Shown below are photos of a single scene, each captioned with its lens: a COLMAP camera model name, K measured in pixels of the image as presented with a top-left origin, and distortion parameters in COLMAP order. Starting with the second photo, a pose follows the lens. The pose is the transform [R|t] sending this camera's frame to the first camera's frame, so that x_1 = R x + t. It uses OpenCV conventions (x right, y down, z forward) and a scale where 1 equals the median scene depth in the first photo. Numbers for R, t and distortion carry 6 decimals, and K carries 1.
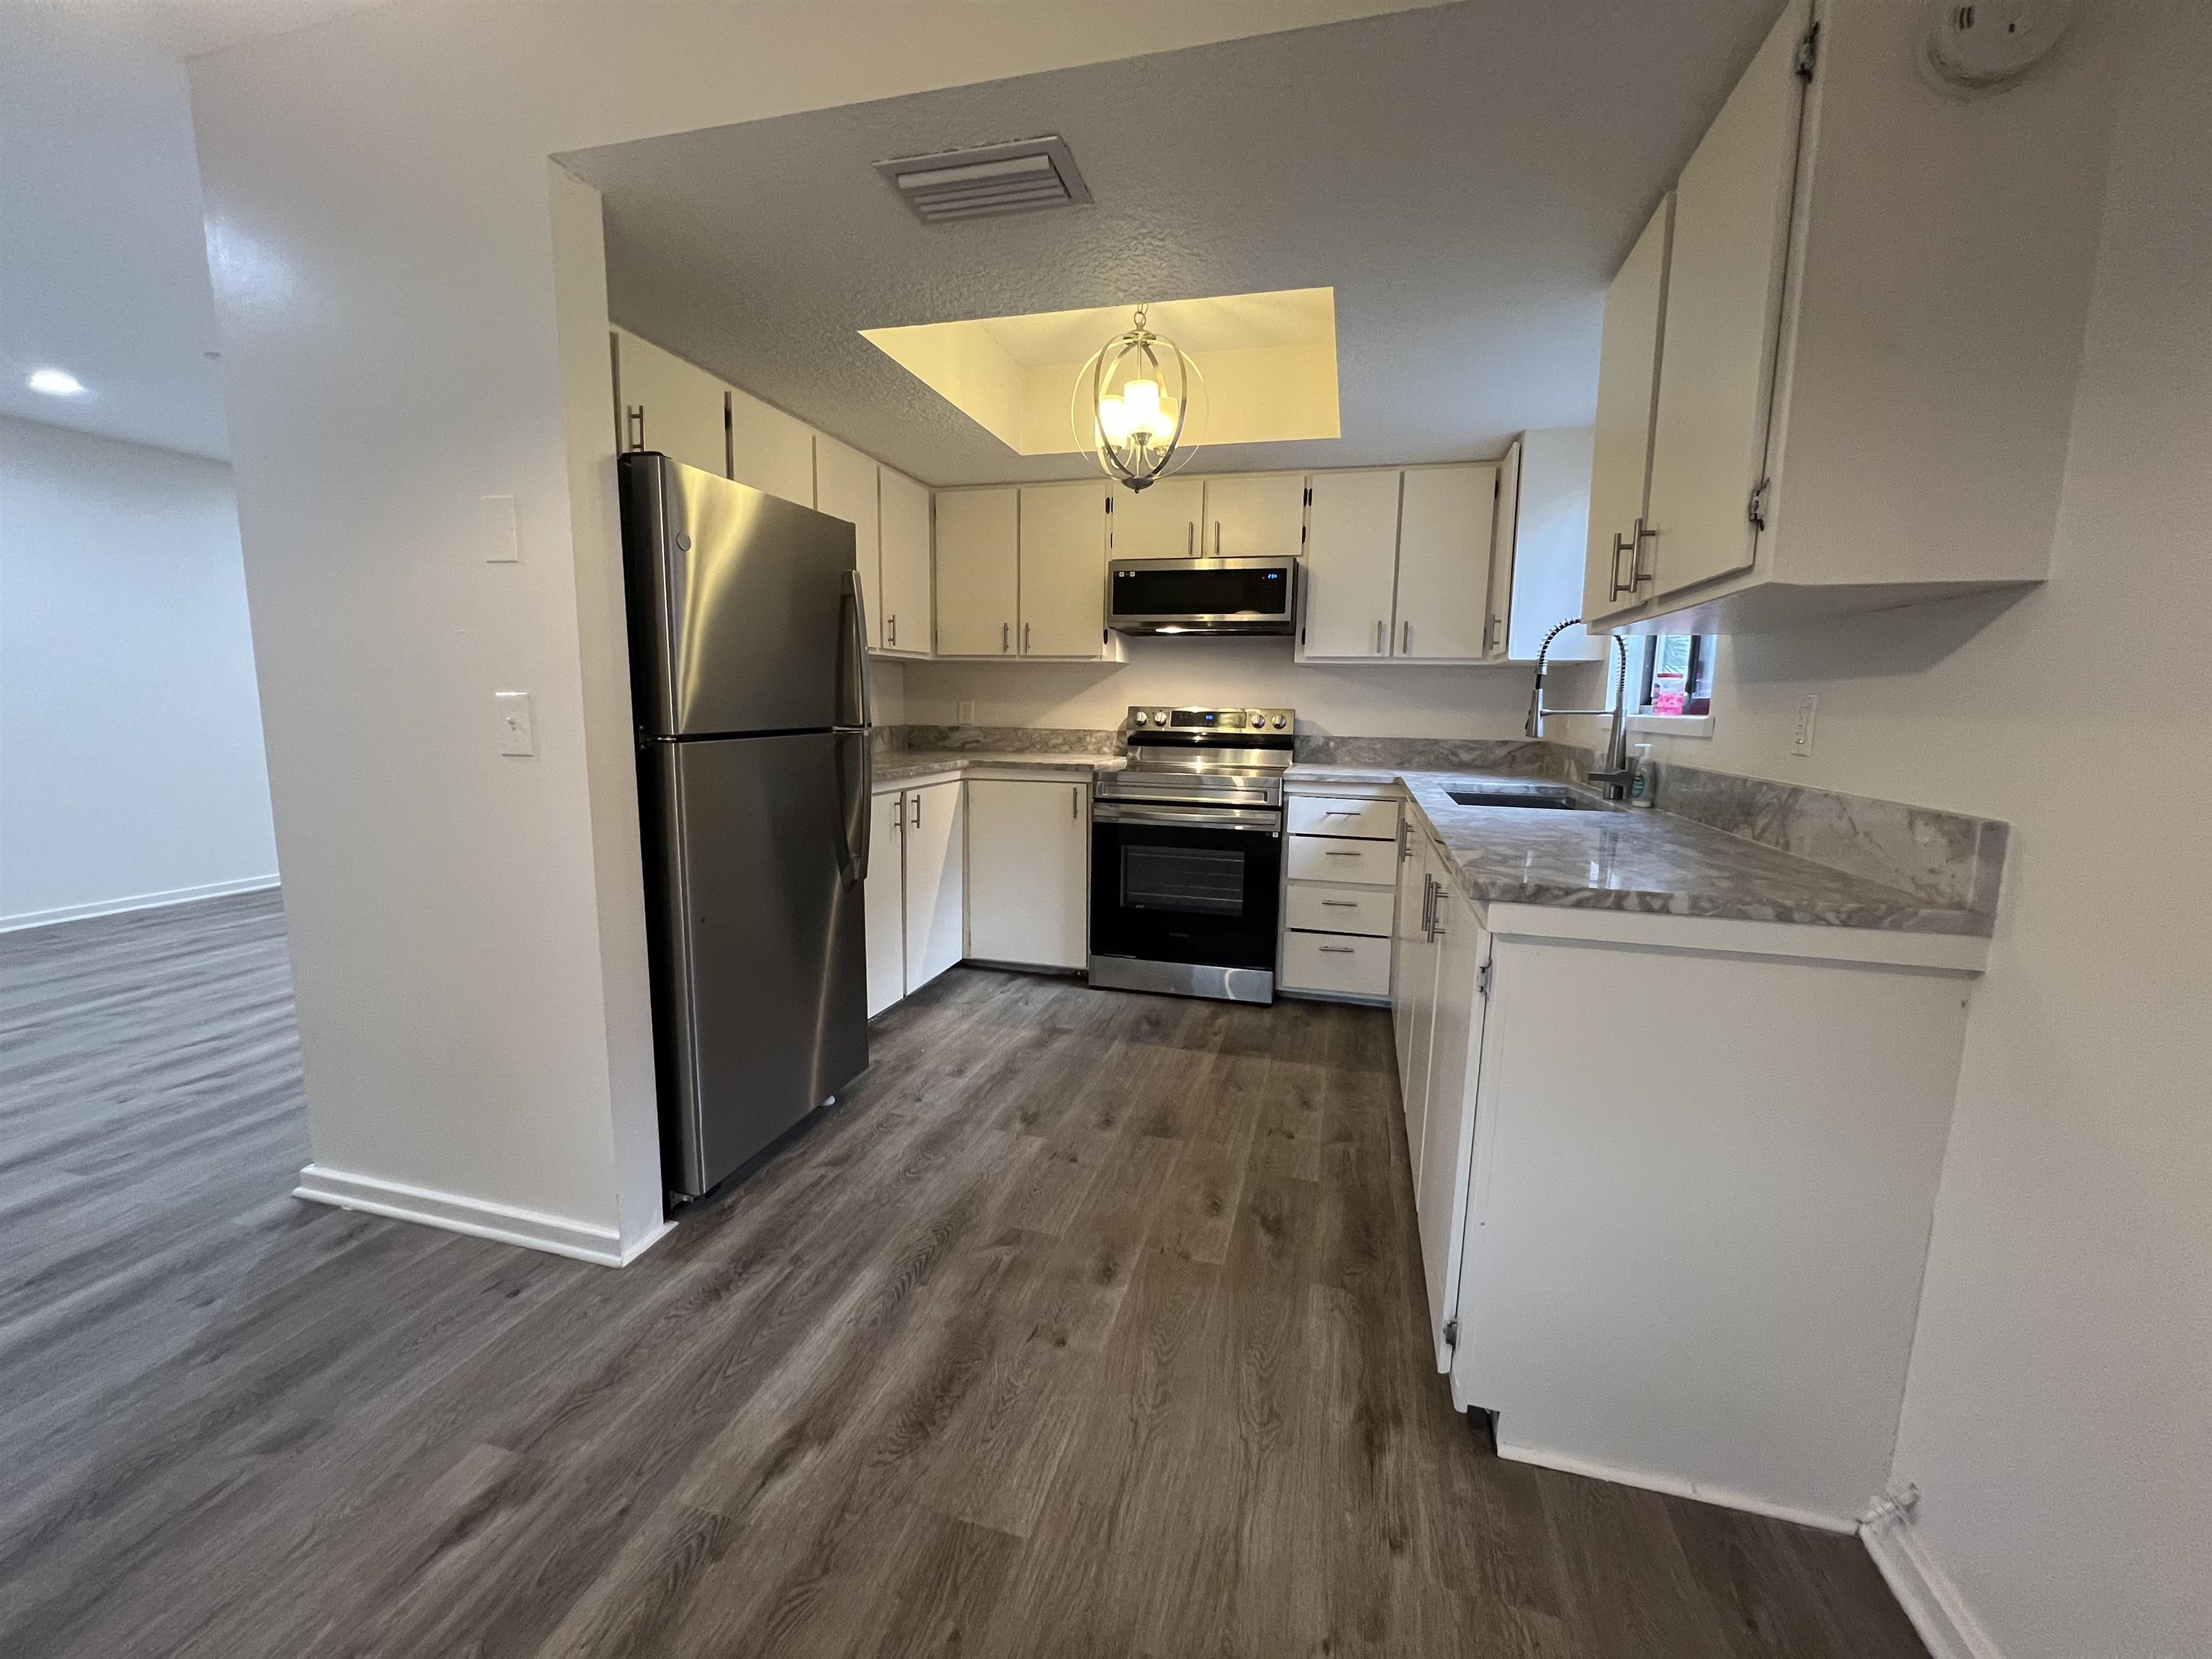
lens RADIAL K [[893.3, 0, 1102.7], [0, 893.3, 823.2], [0, 0, 1]] dist [-0.002298, 0.000449]
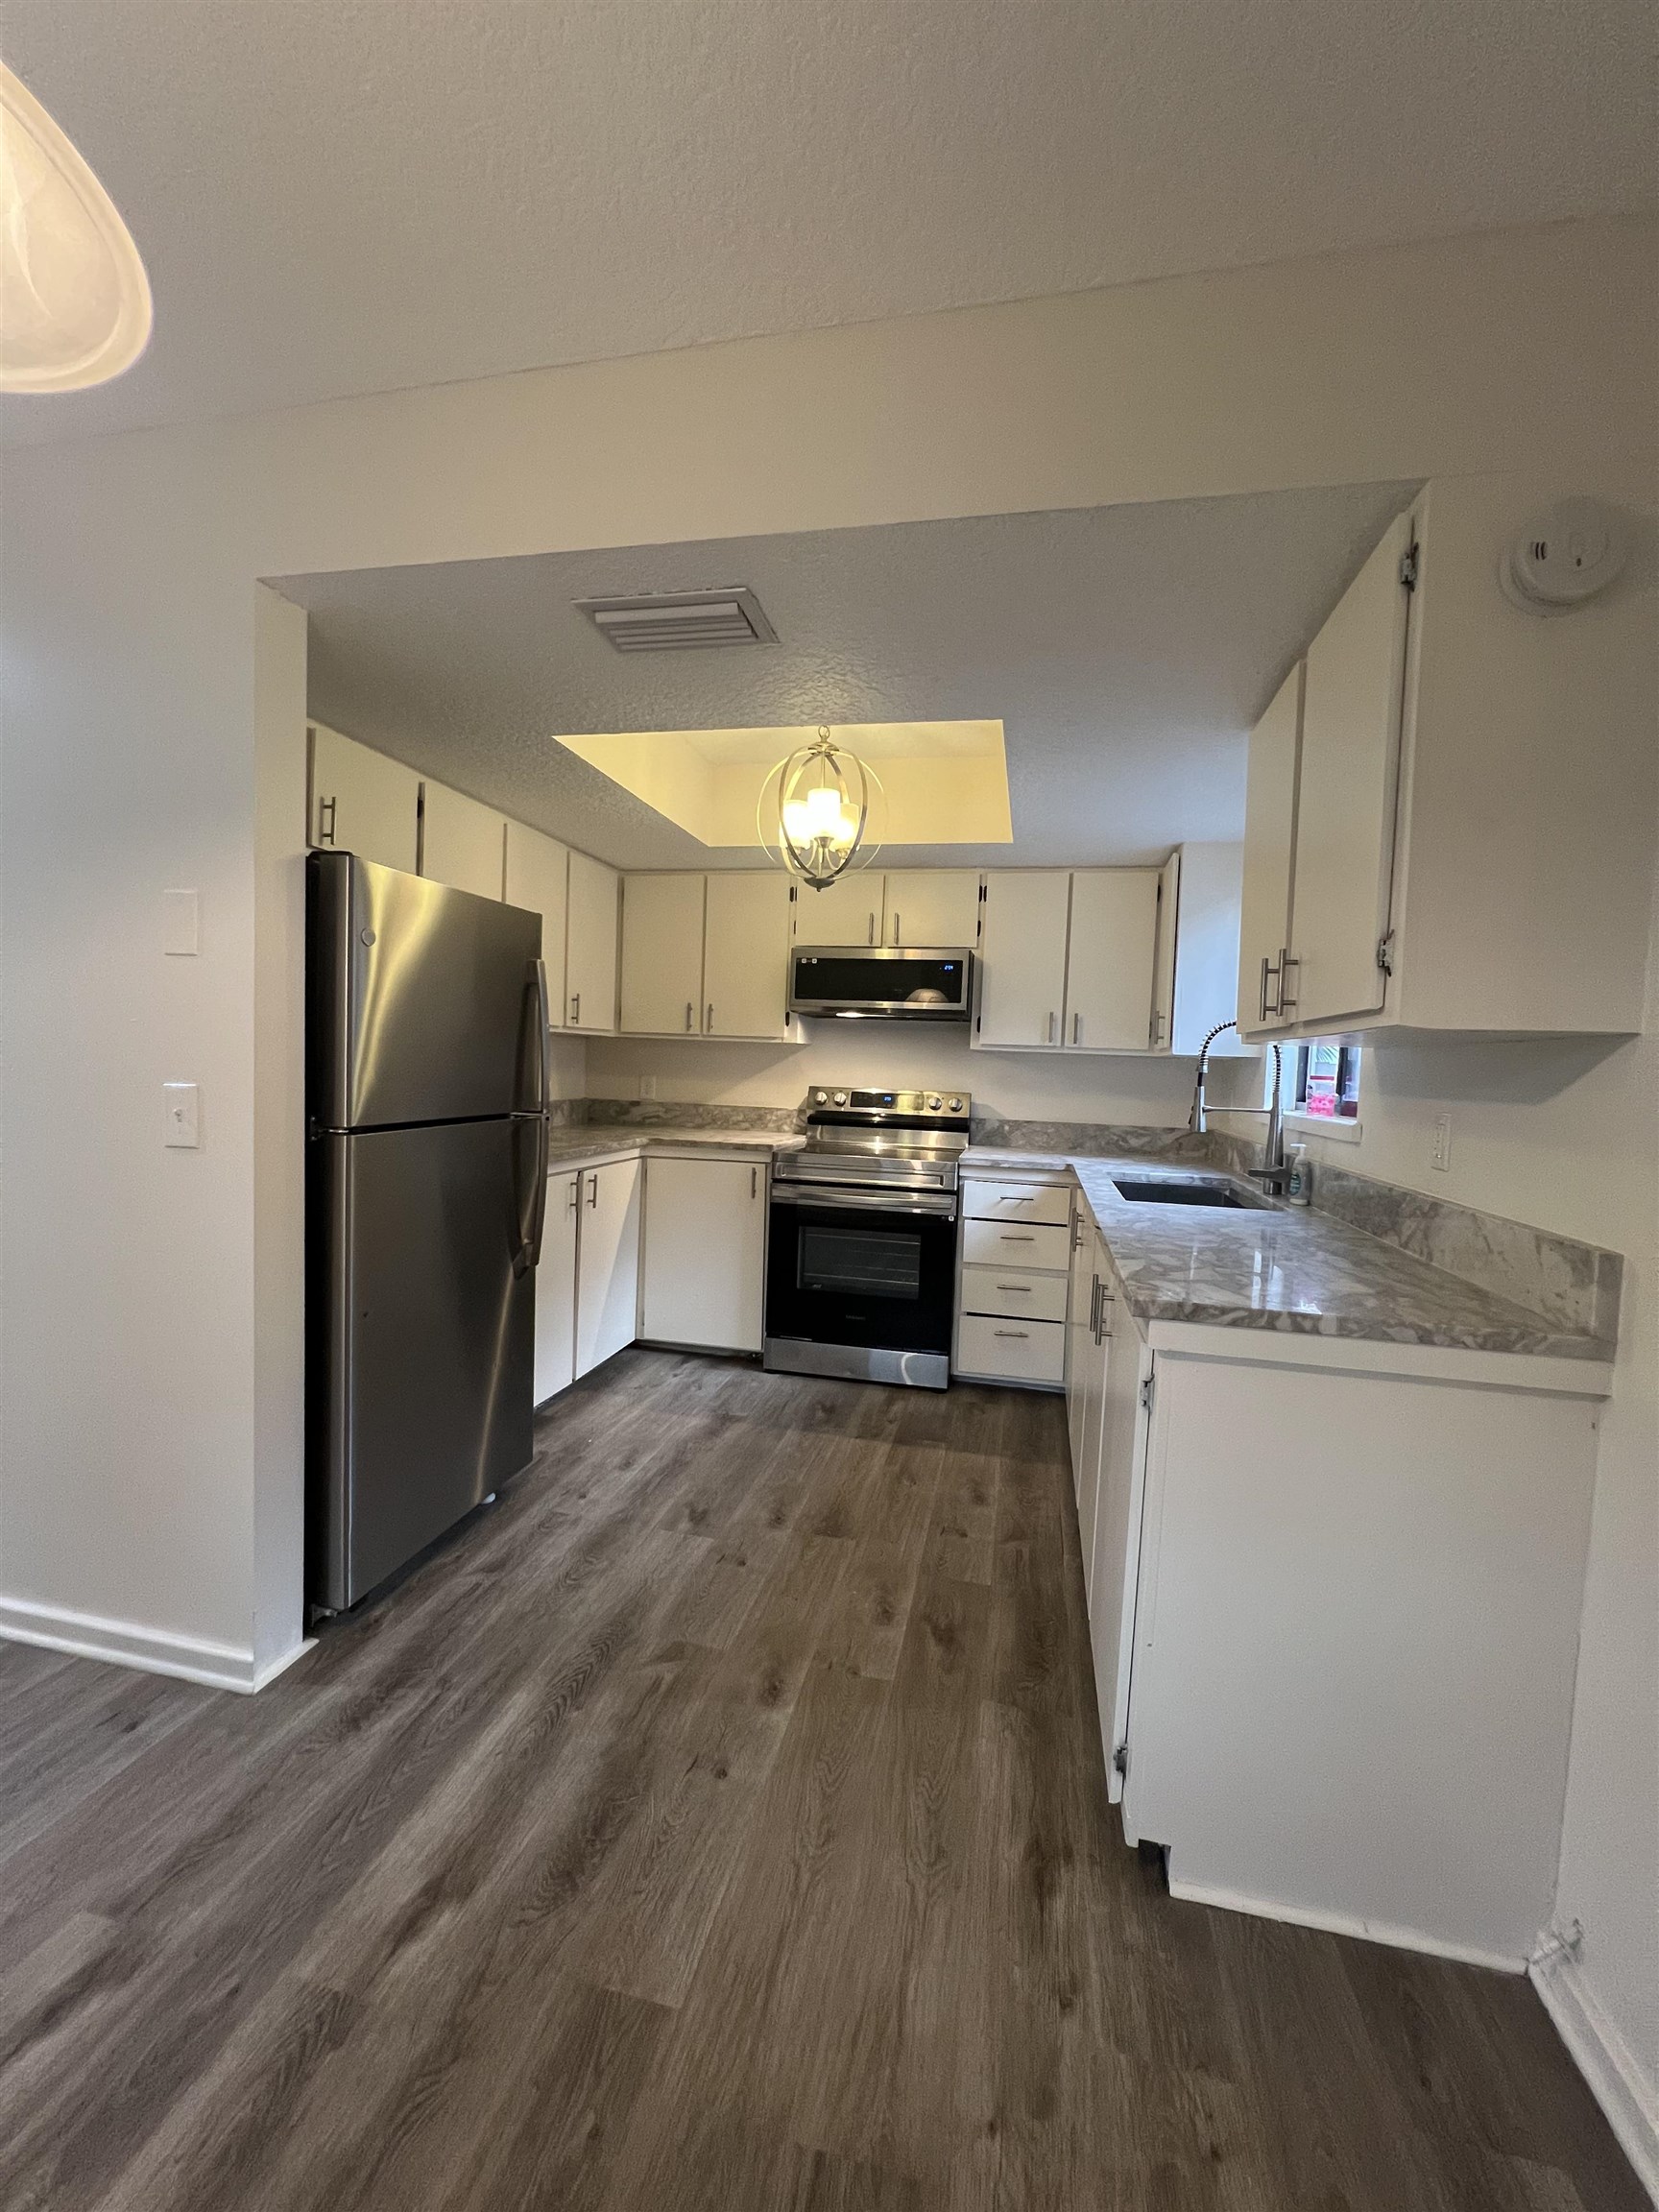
lens RADIAL K [[888.9, 0, 832.2], [0, 888.9, 1110.4], [0, 0, 1]] dist [-0.001982, 0.000455]
pose [[0.998410, 0.018972, 0.053082, 0.006563], [-0.014184, 0.995916, -0.089164, -0.038867], [-0.054557, 0.088269, 0.994602, -0.013041]]
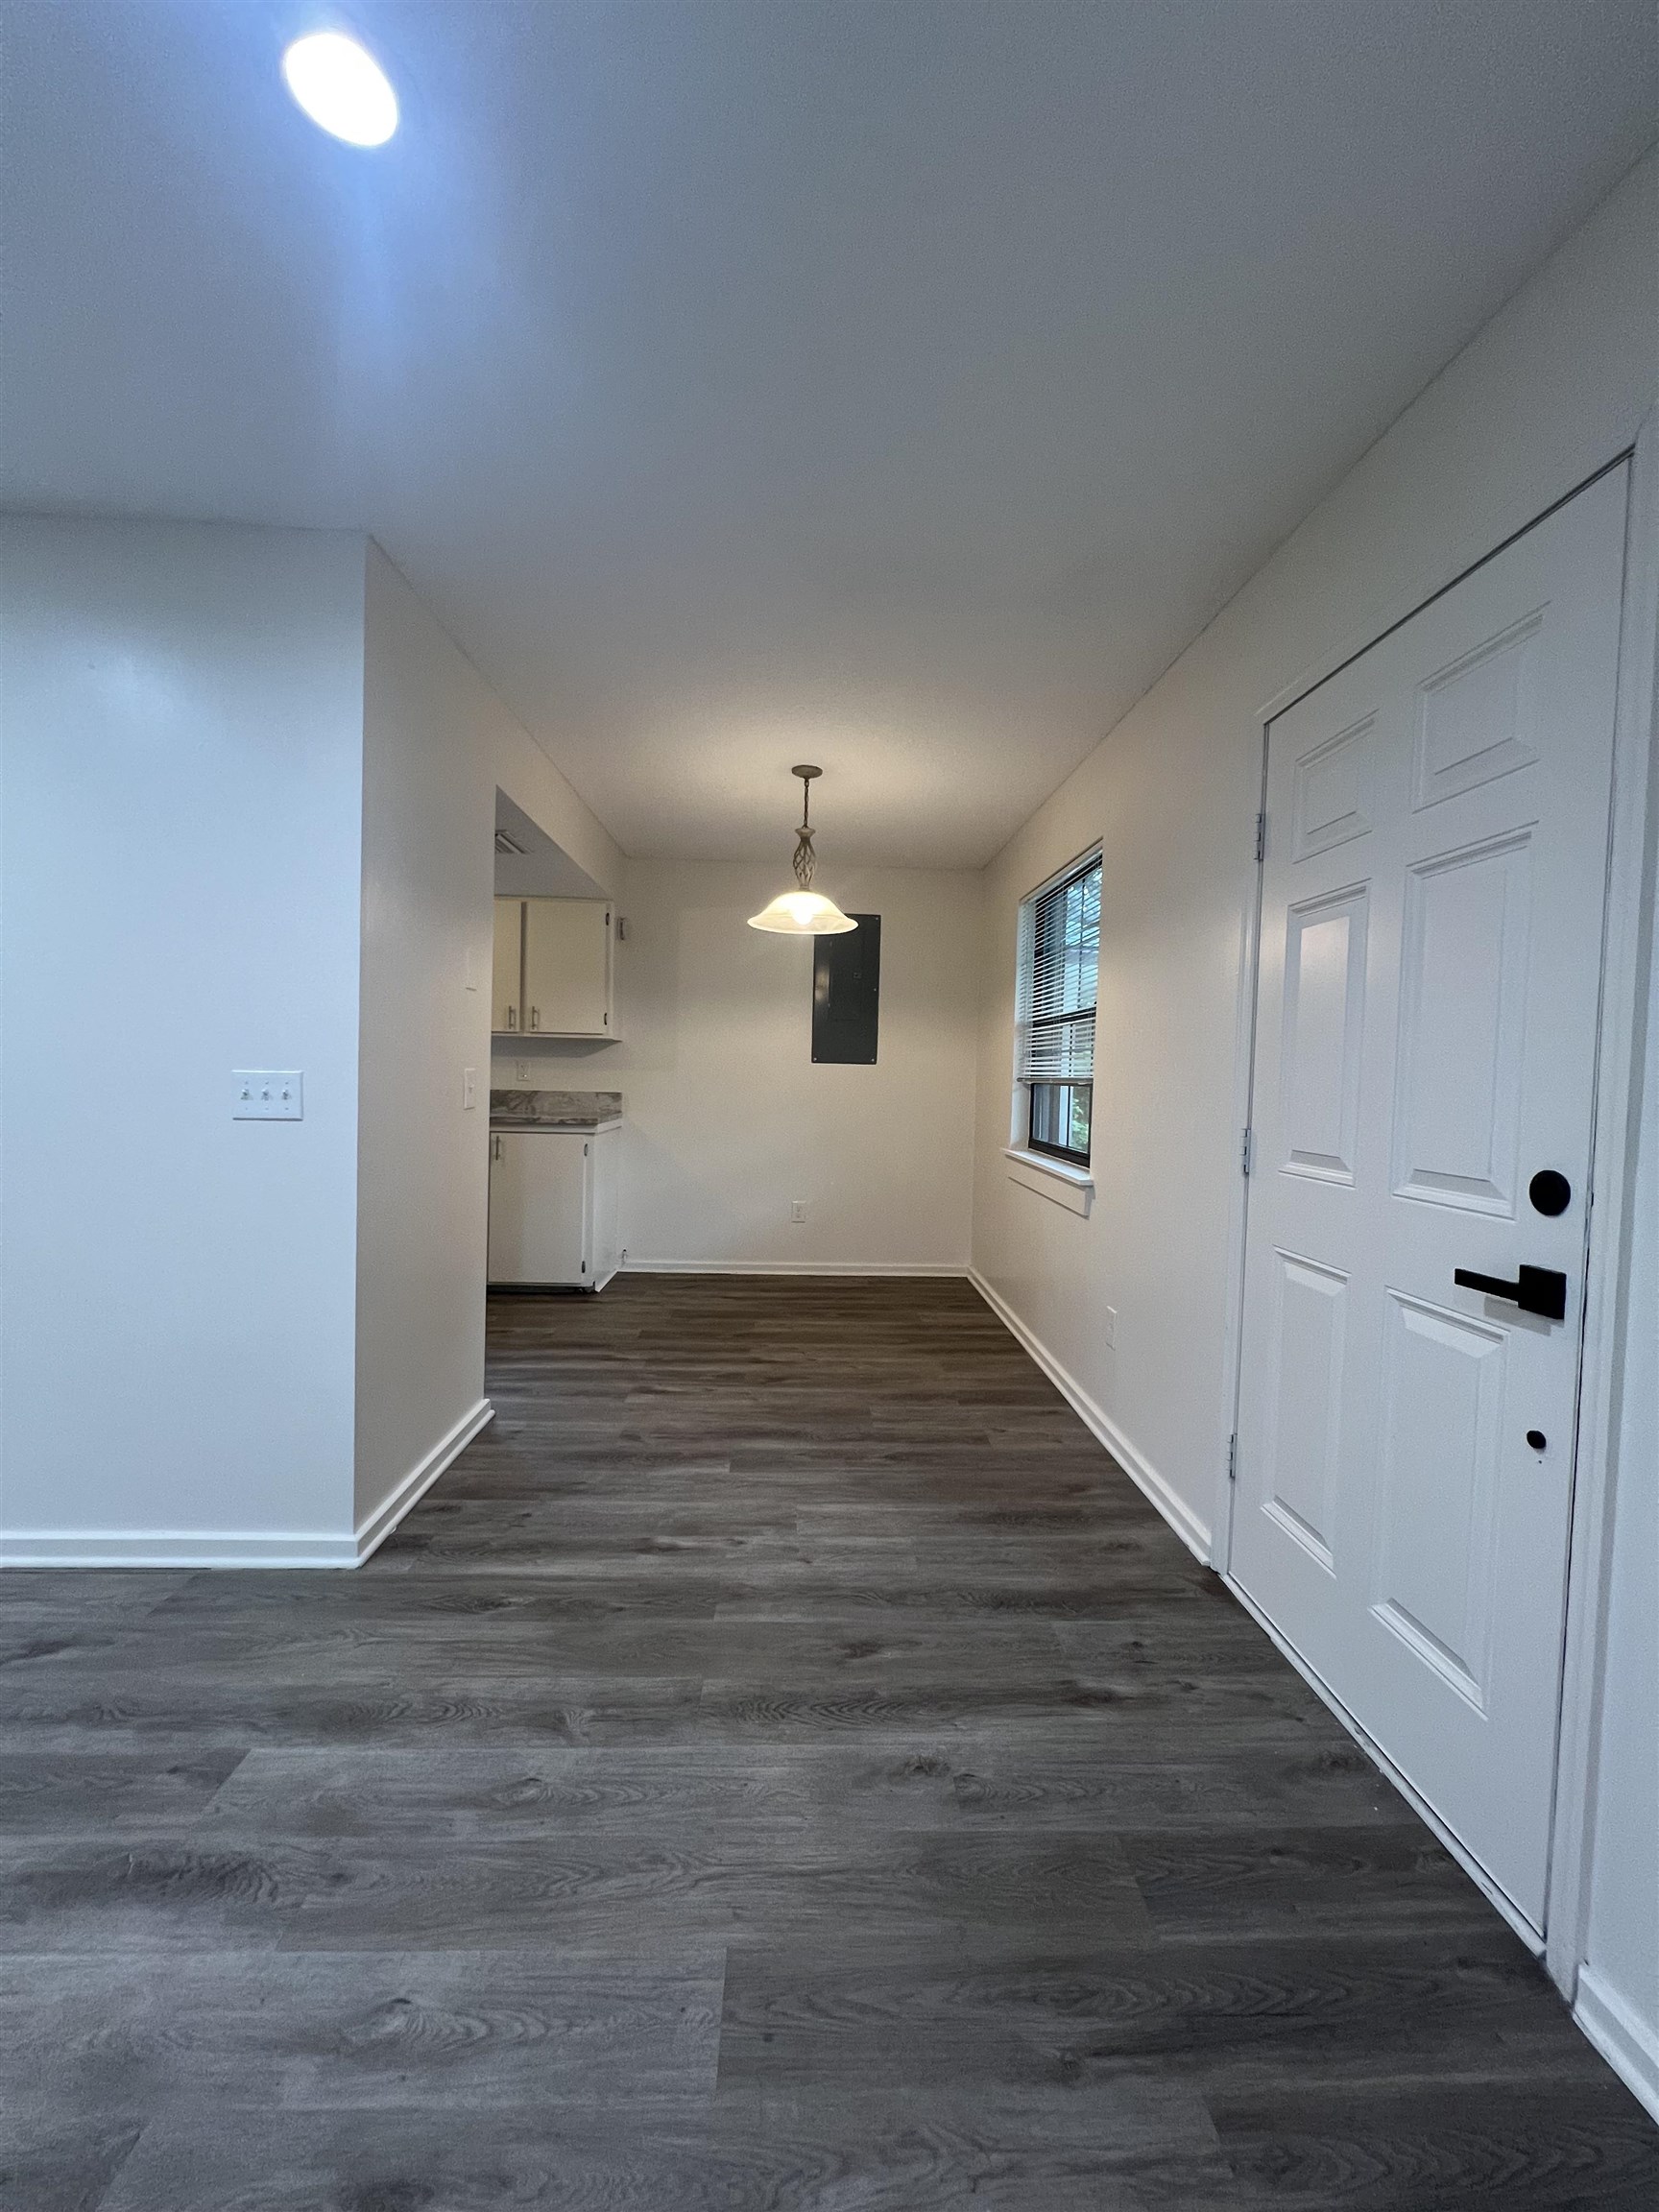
lens RADIAL K [[942.5, 0, 830.6], [0, 942.5, 1106.5], [0, 0, 1]] dist [-0.000332, 0.000149]
pose [[-0.305569, -0.058984, 0.950341, -2.449769], [0.103478, 0.990111, 0.094724, -0.171417], [-0.946531, 0.127284, -0.296443, 0.891729]]
